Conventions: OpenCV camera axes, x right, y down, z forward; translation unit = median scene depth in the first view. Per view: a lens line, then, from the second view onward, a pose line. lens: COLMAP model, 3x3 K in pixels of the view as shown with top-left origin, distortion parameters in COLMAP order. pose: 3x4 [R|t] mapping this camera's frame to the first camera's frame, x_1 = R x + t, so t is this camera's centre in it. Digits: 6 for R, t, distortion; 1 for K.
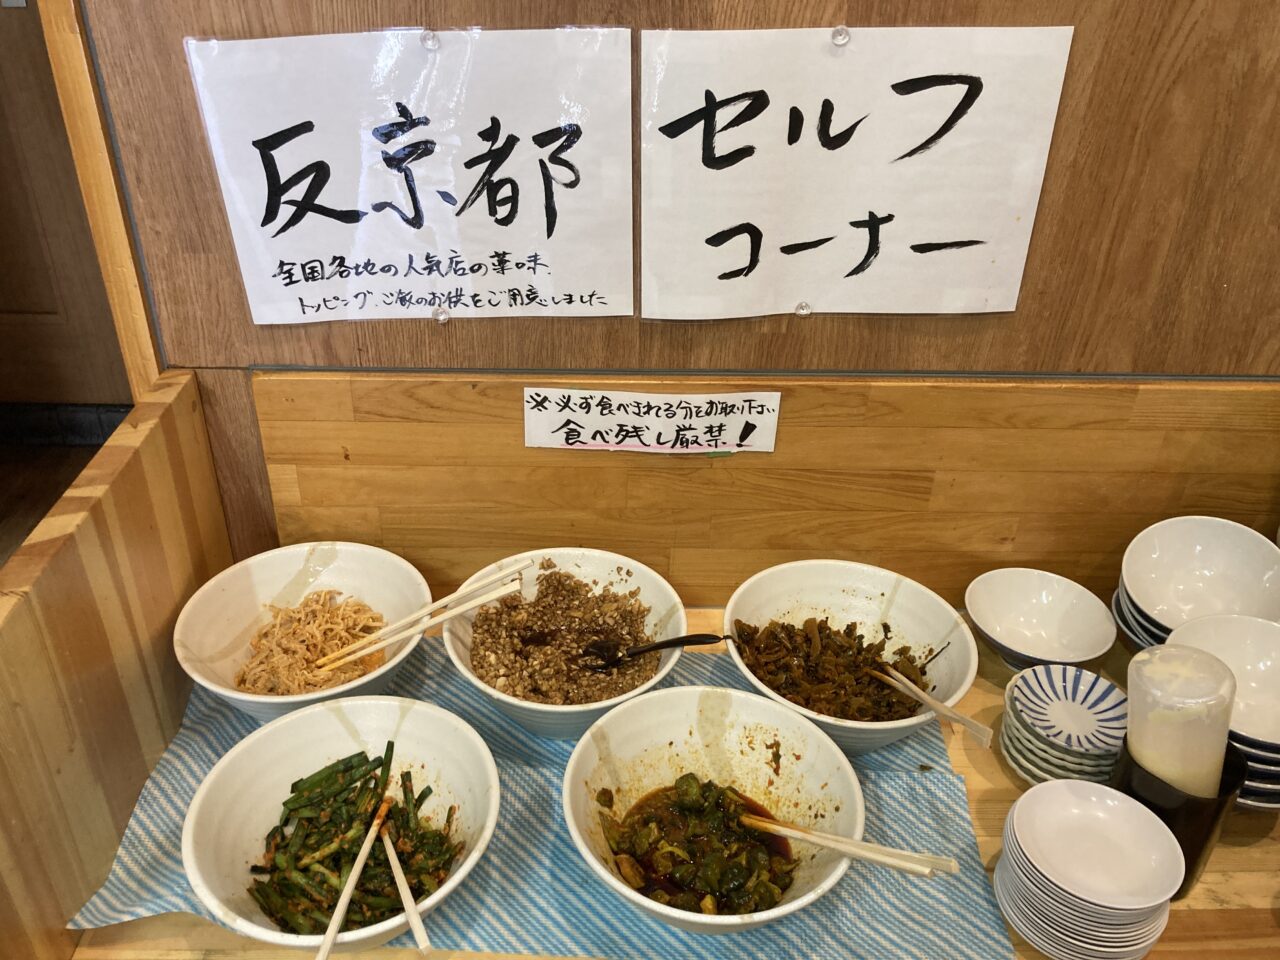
lens RADIAL K [[1034.5, 0, 633.3], [0, 1034.5, 476.0], [0, 0, 1]] dist [0.002670, -0.003289]
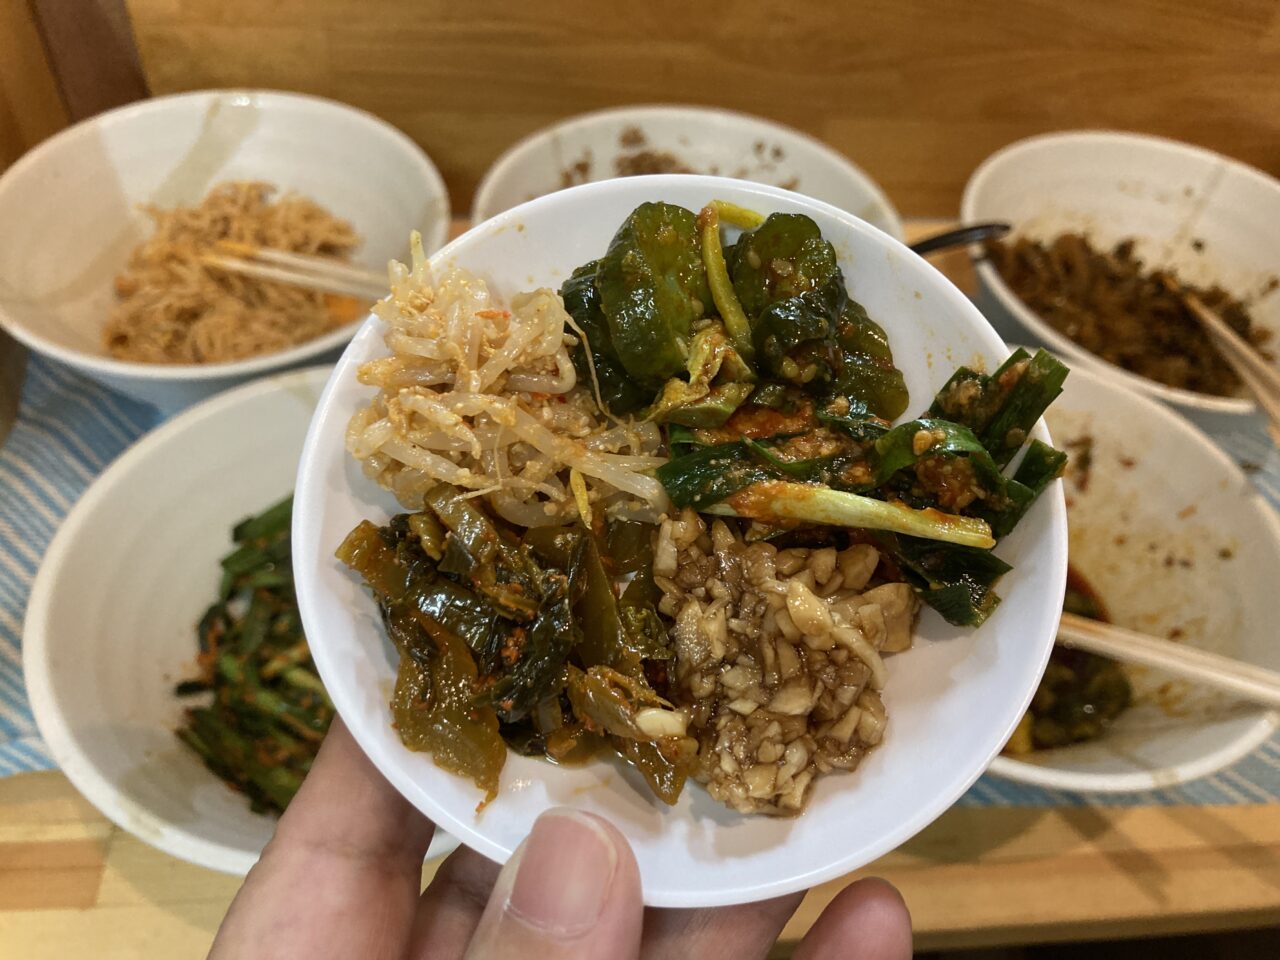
lens RADIAL K [[1040.2, 0, 640.0], [0, 1040.2, 480.0], [0, 0, 1]] dist [-0.012513, -0.009606]
pose [[0.996031, -0.019122, 0.086927, -0.160623], [-0.010432, 0.944837, 0.327374, 0.092158], [-0.088392, -0.326982, 0.940888, 0.467256]]
